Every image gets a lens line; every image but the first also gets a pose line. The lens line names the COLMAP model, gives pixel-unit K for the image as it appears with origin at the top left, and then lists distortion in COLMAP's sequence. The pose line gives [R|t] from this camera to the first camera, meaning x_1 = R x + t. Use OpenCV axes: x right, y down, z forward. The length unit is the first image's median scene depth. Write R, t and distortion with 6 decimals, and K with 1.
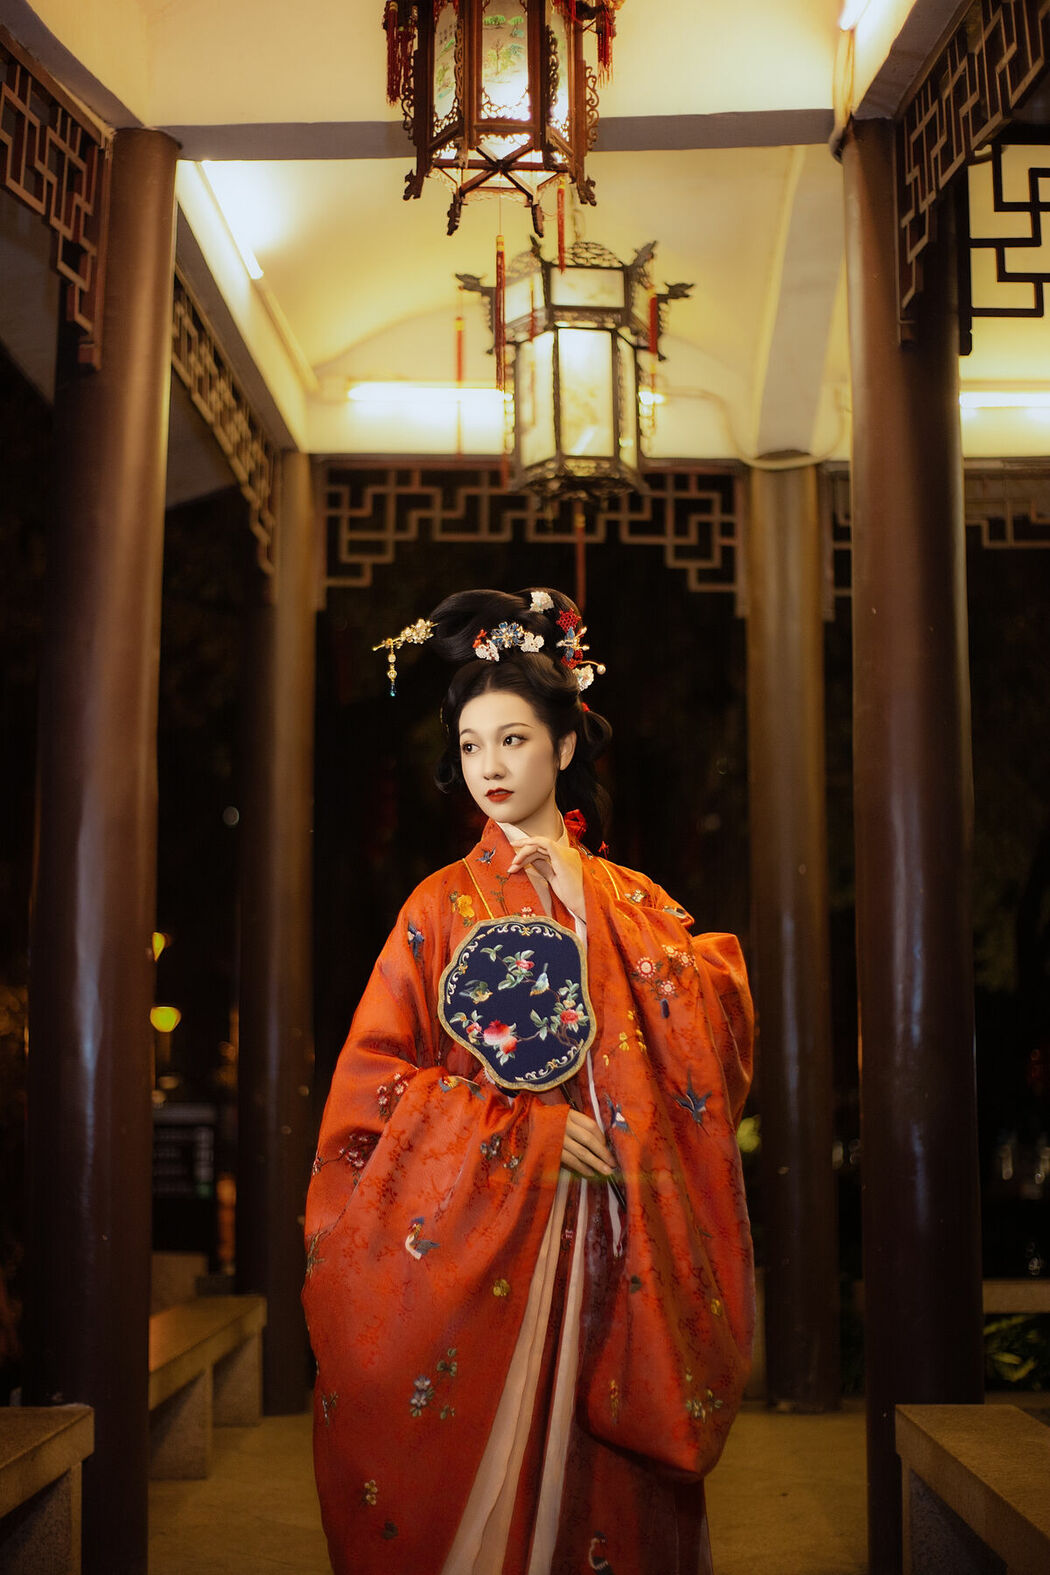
lens RADIAL K [[2207.2, 0, 525.0], [0, 2207.2, 787.5], [0, 0, 1]] dist [-0.026285, -0.144986]
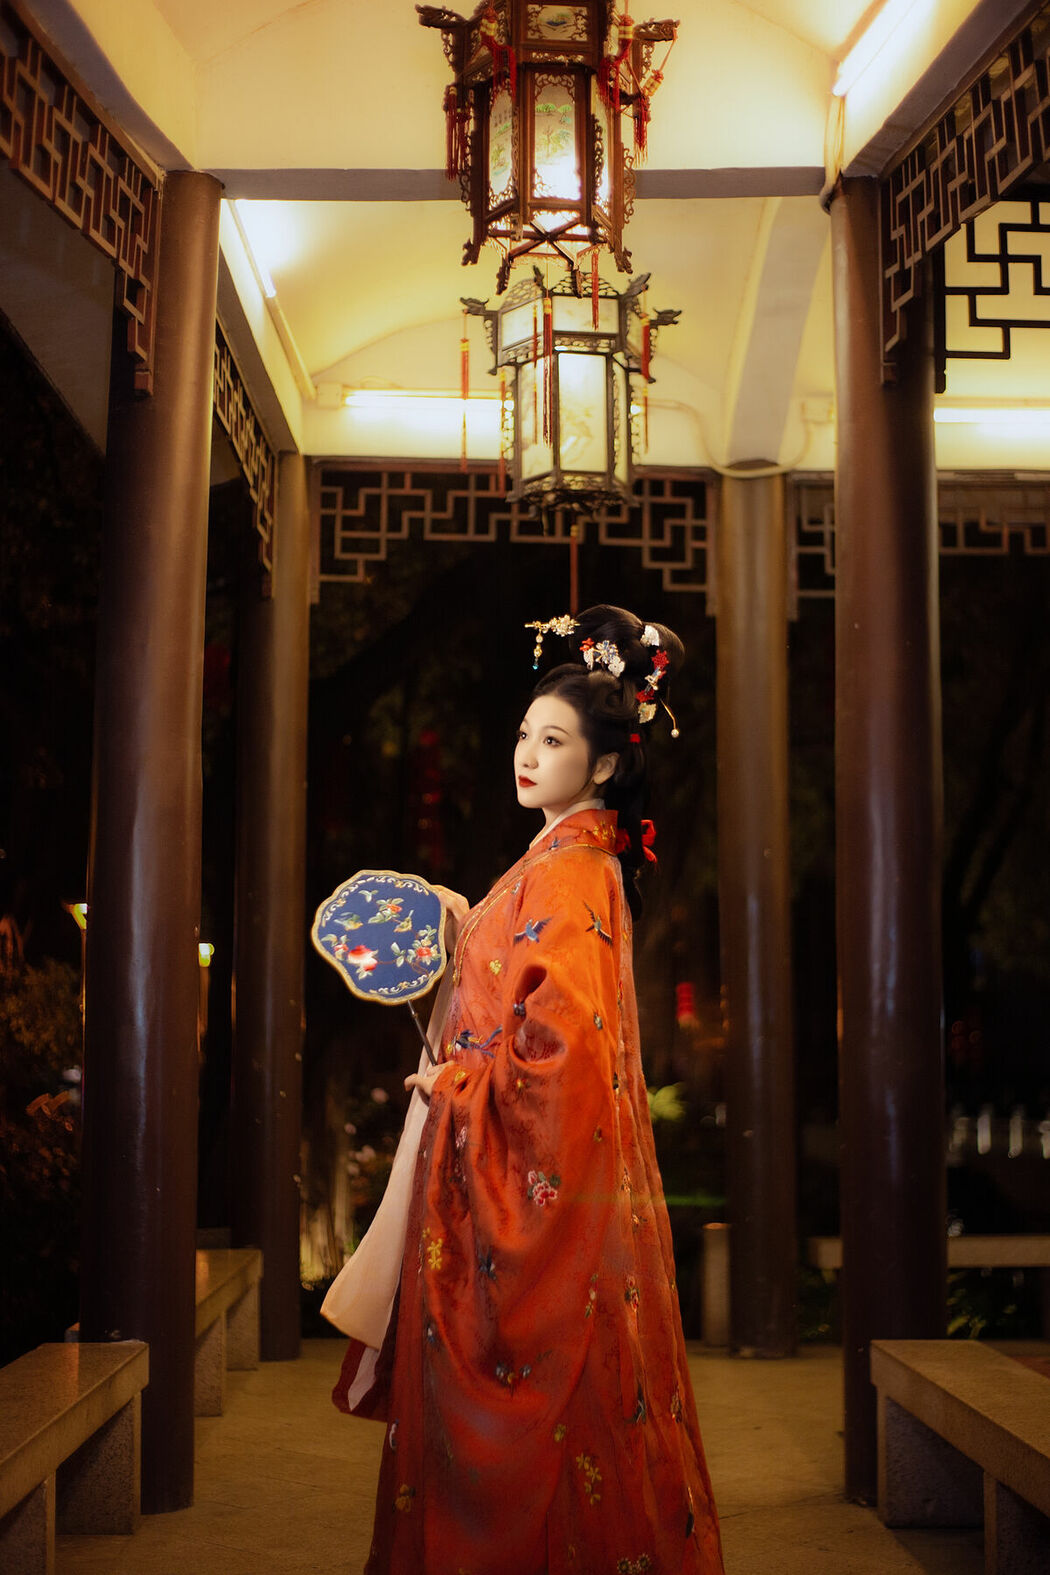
lens RADIAL K [[2246.9, 0, 525.0], [0, 2246.9, 787.5], [0, 0, 1]] dist [-0.035986, -0.051455]
pose [[0.999009, 0.009873, 0.043403, -0.054470], [-0.010555, 0.999824, 0.015529, -0.014683], [-0.043242, -0.015971, 0.998937, -0.115348]]
